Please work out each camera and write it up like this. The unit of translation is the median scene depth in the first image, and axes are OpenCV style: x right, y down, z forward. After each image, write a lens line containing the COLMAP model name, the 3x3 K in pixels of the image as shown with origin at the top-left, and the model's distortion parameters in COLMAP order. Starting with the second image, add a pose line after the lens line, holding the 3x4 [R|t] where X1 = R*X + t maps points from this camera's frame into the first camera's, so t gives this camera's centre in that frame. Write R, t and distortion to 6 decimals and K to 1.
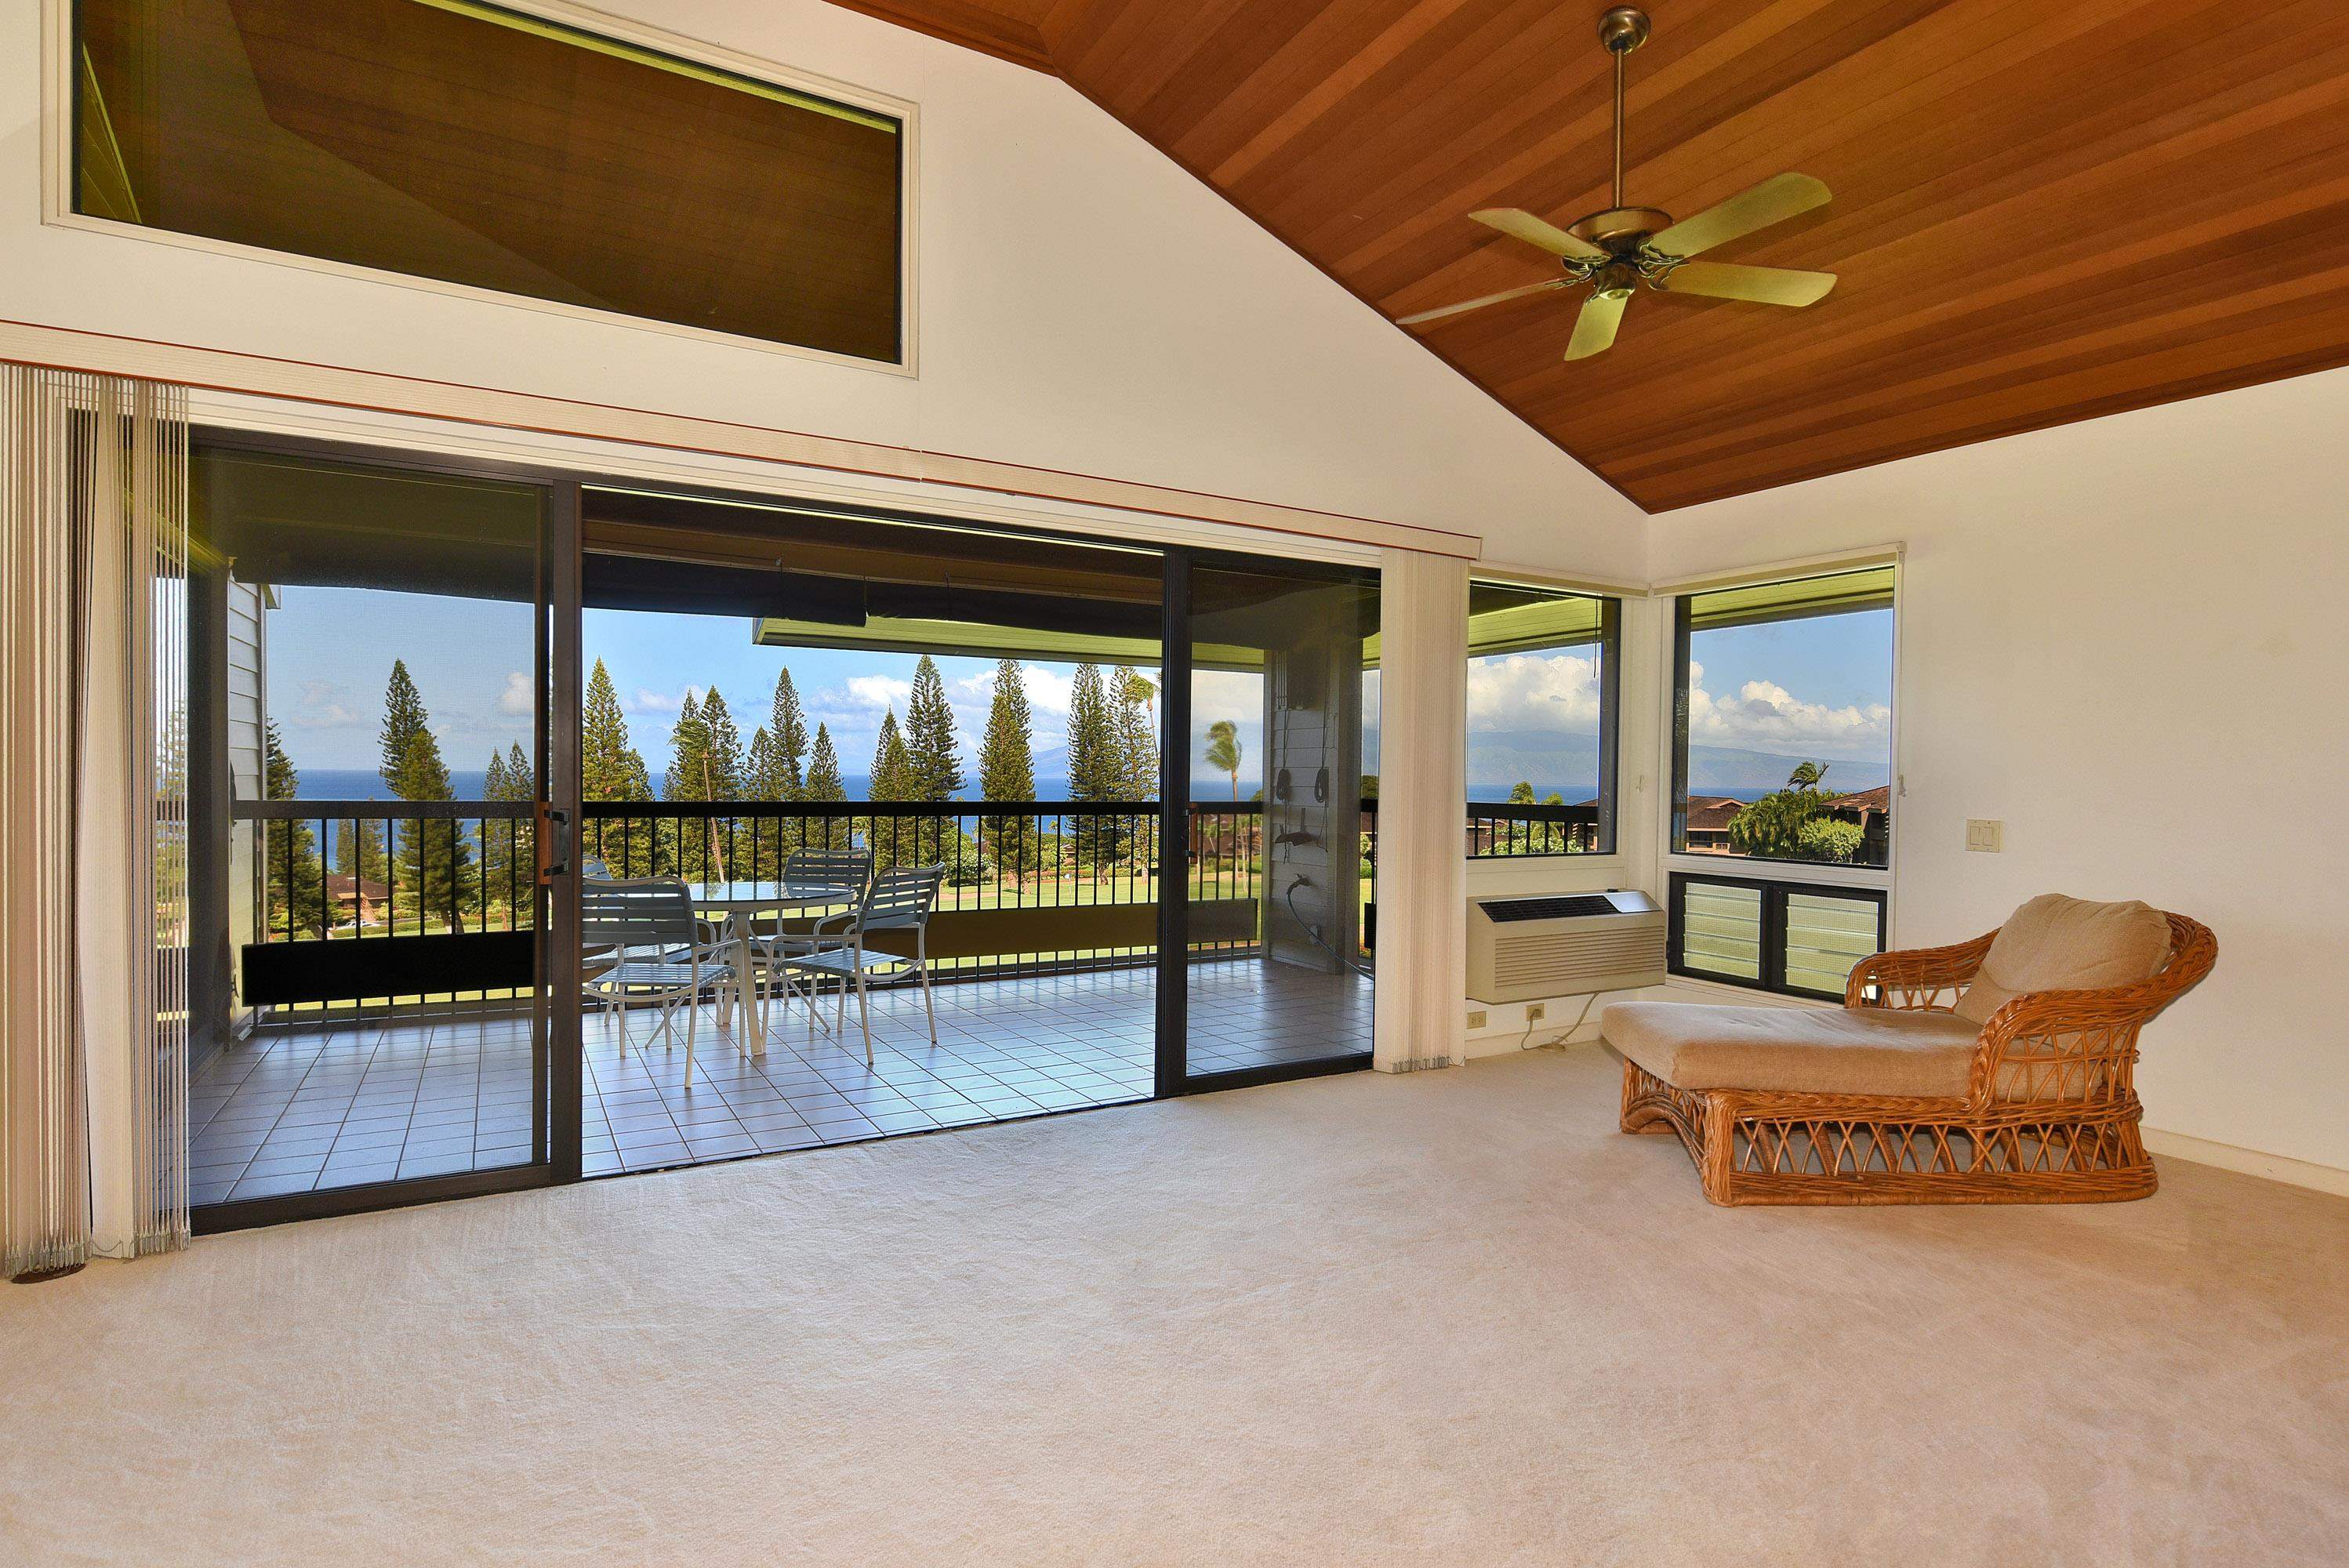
lens RADIAL K [[1223.8, 0, 1159.3], [0, 1223.8, 806.1], [0, 0, 1]] dist [-0.010963, 0.000292]
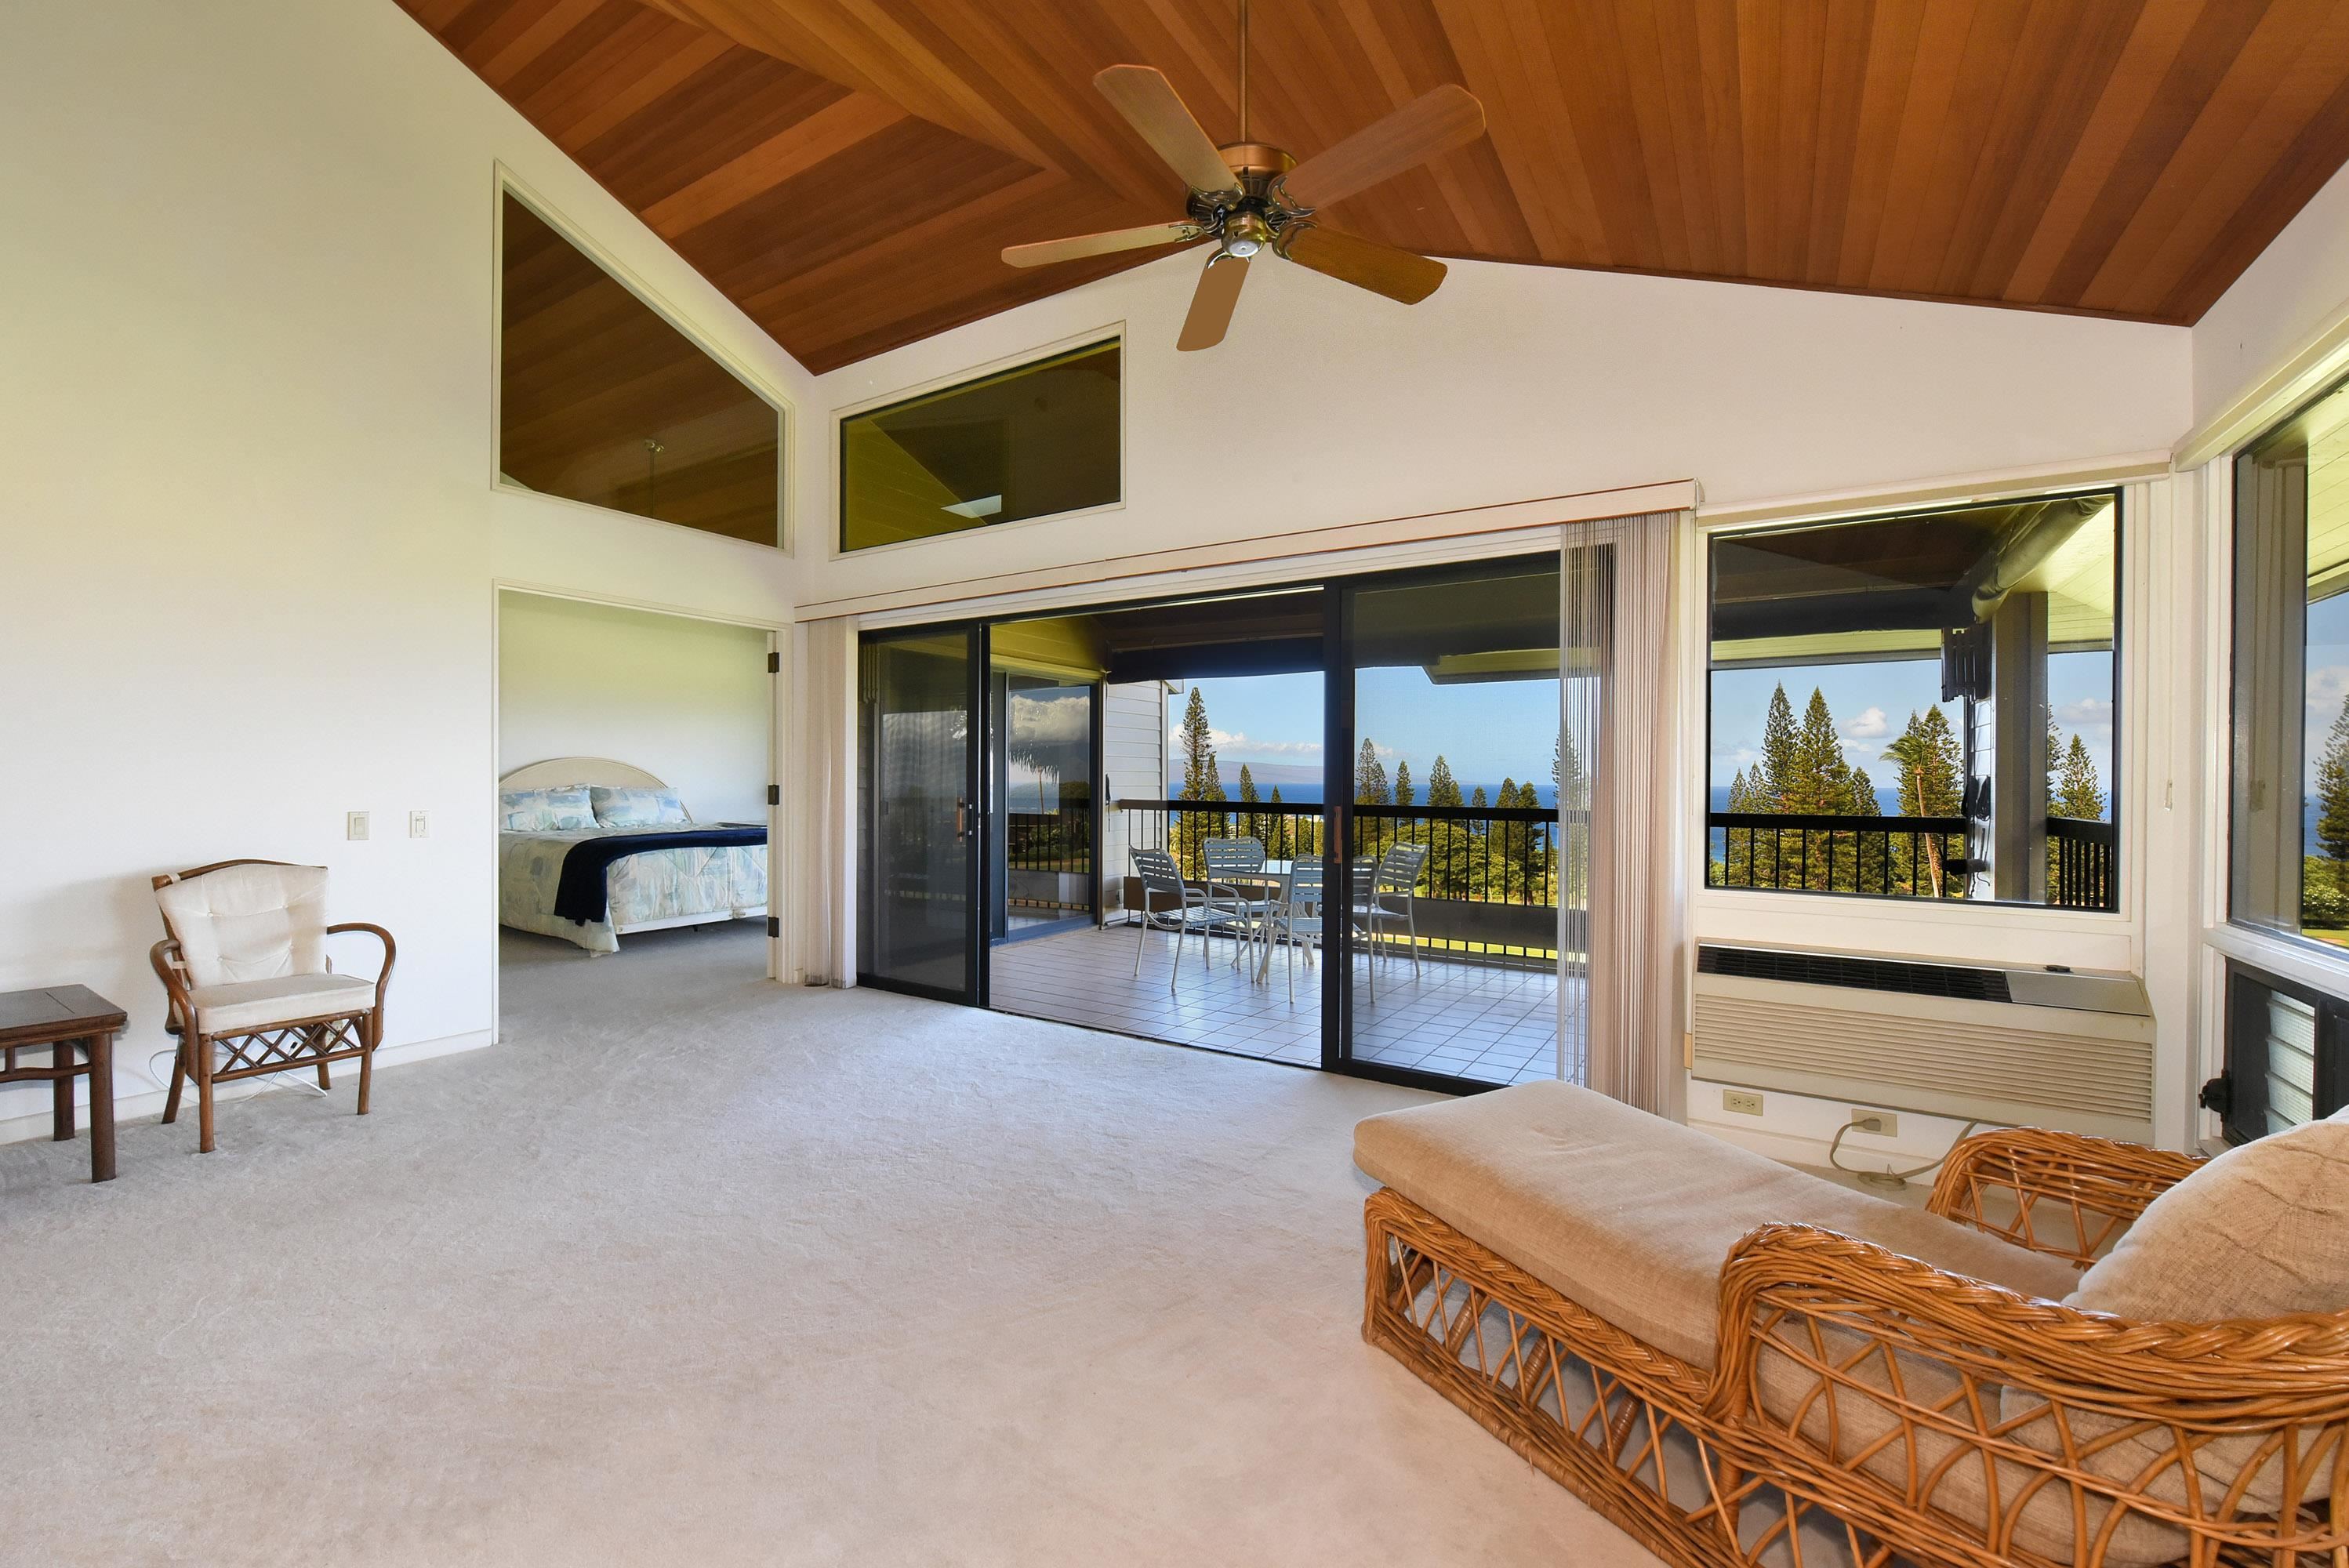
lens RADIAL K [[968.4, 0, 1181.9], [0, 968.4, 777.3], [0, 0, 1]] dist [0.008228, -0.000090]
pose [[0.461418, -0.009501, -0.887132, 0.588421], [-0.025041, 0.999405, -0.023728, -0.003560], [0.886829, 0.033163, 0.460905, 0.376050]]
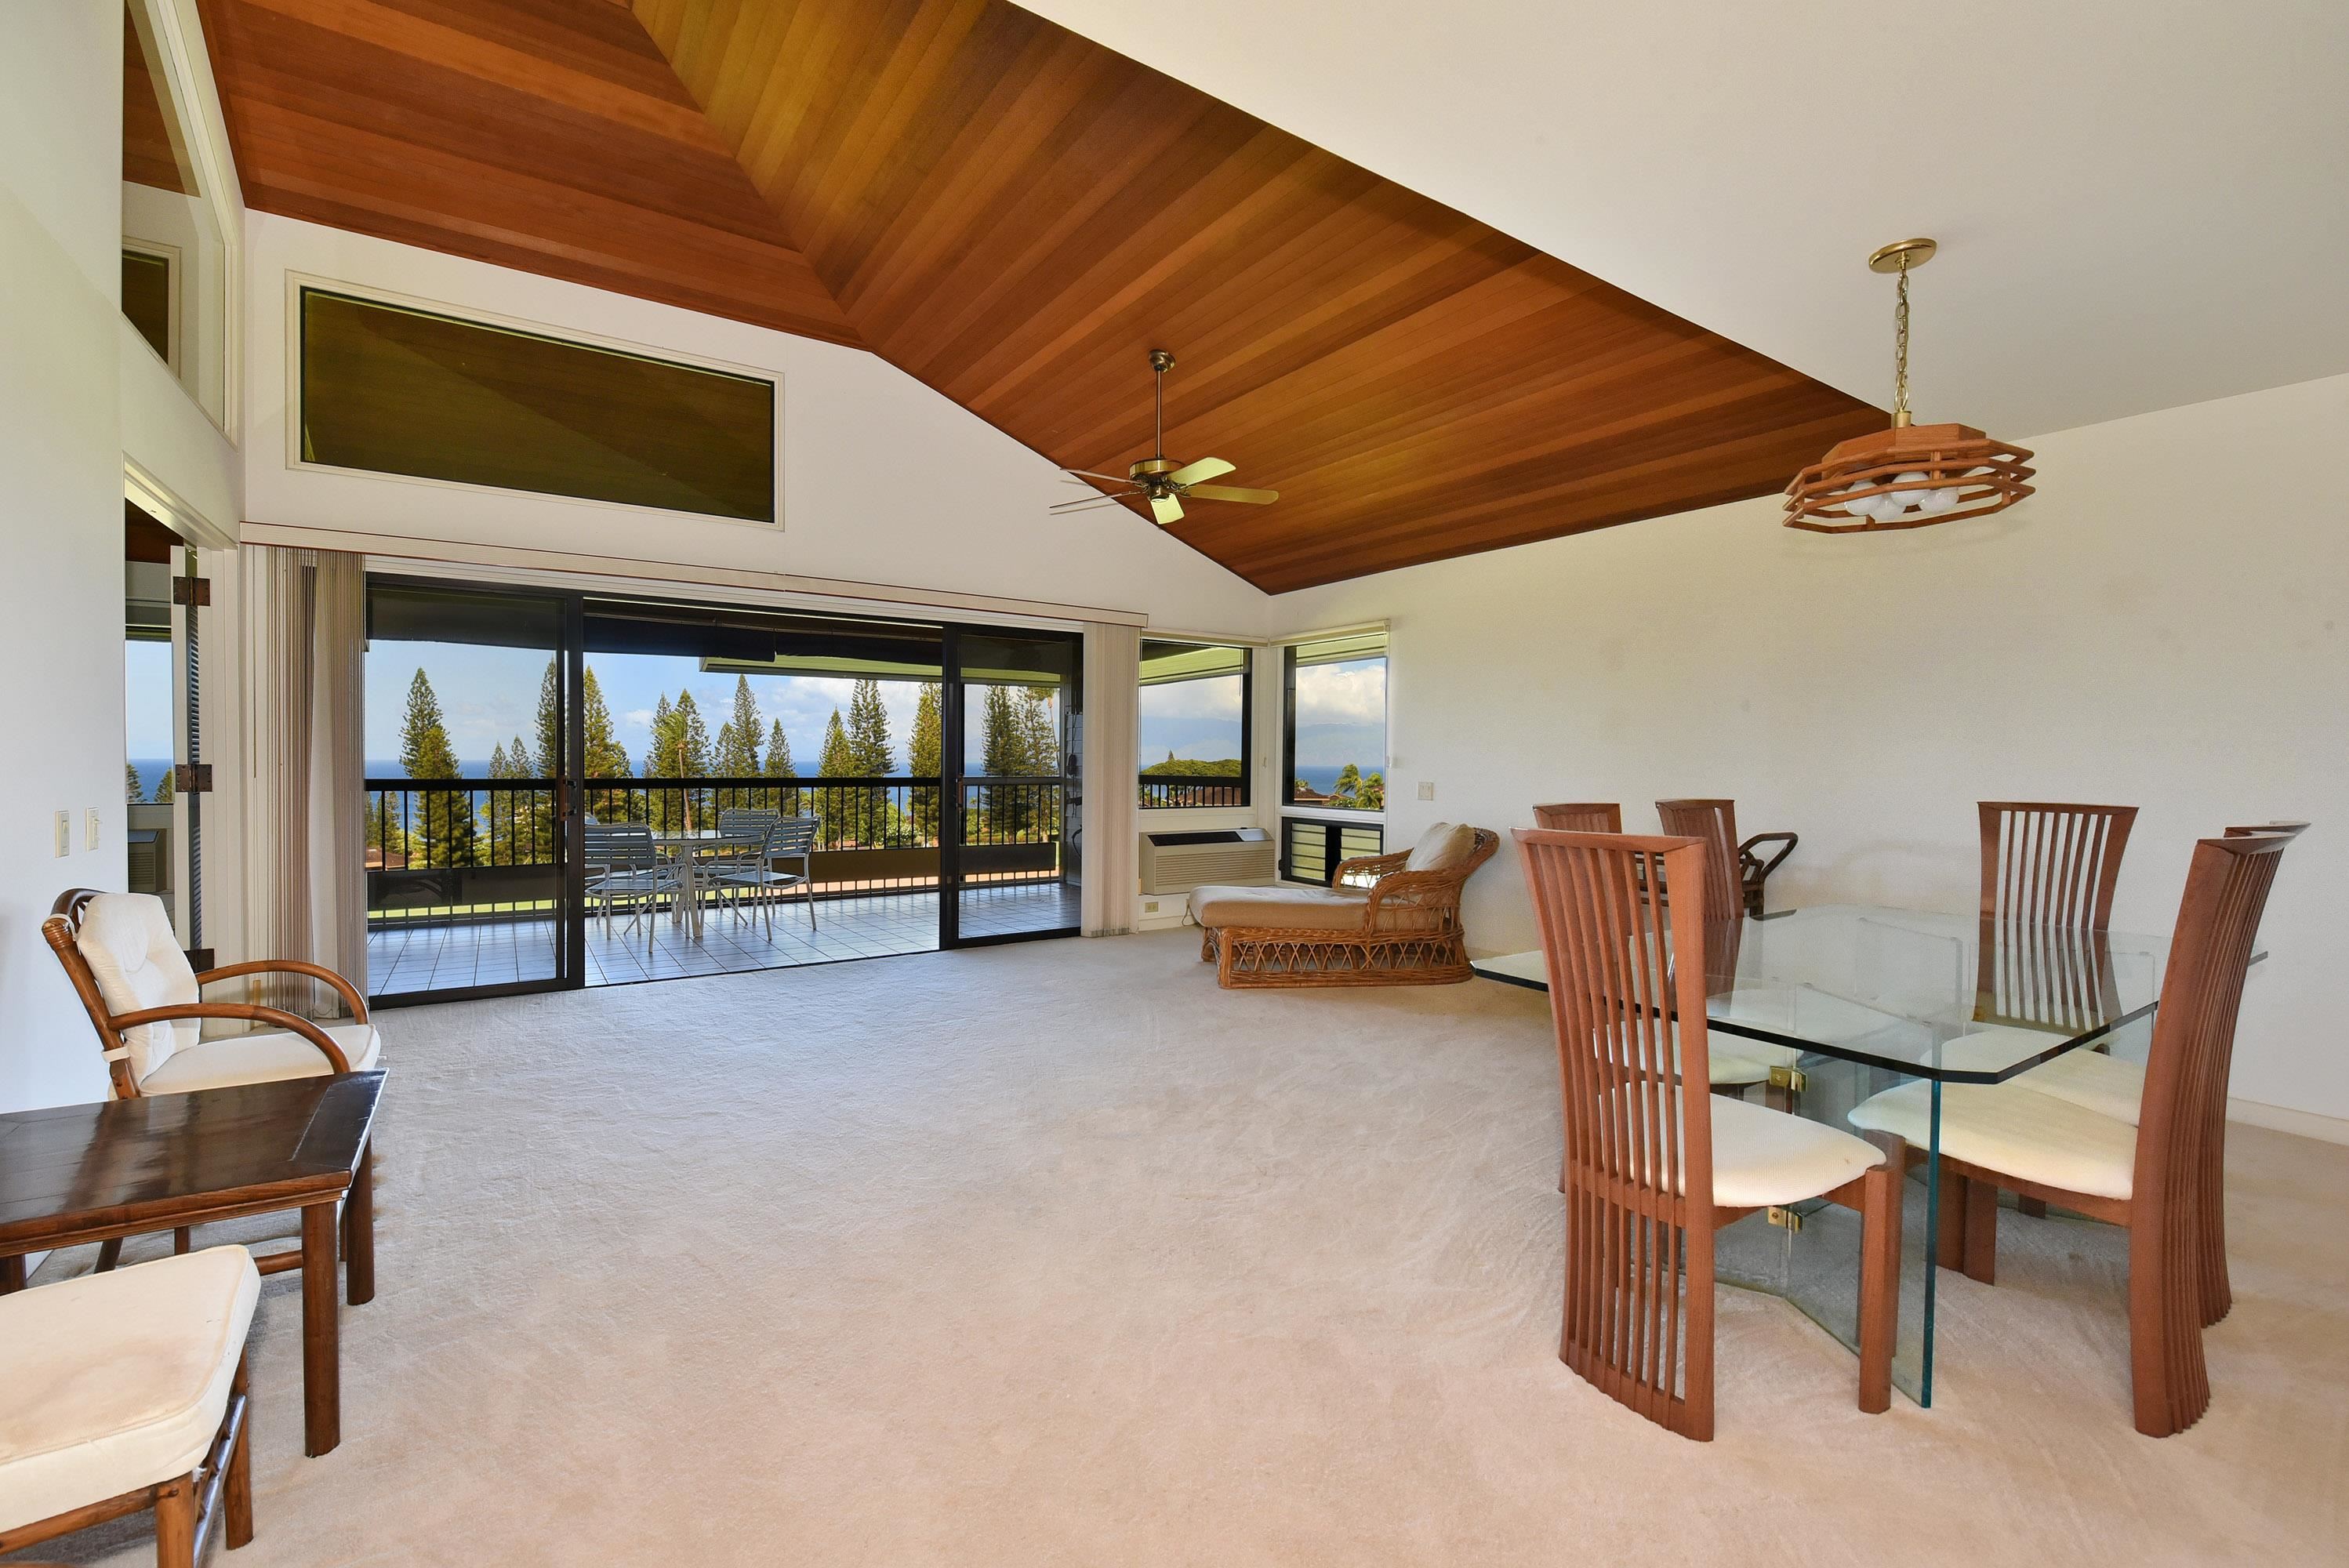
lens RADIAL K [[1007.5, 0, 1167.9], [0, 1007.5, 779.8], [0, 0, 1]] dist [-0.024993, -0.000506]
pose [[0.995332, -0.006462, 0.096296, 0.142674], [0.007037, 0.999959, -0.005630, 0.011275], [-0.096256, 0.006282, 0.995337, -0.323646]]
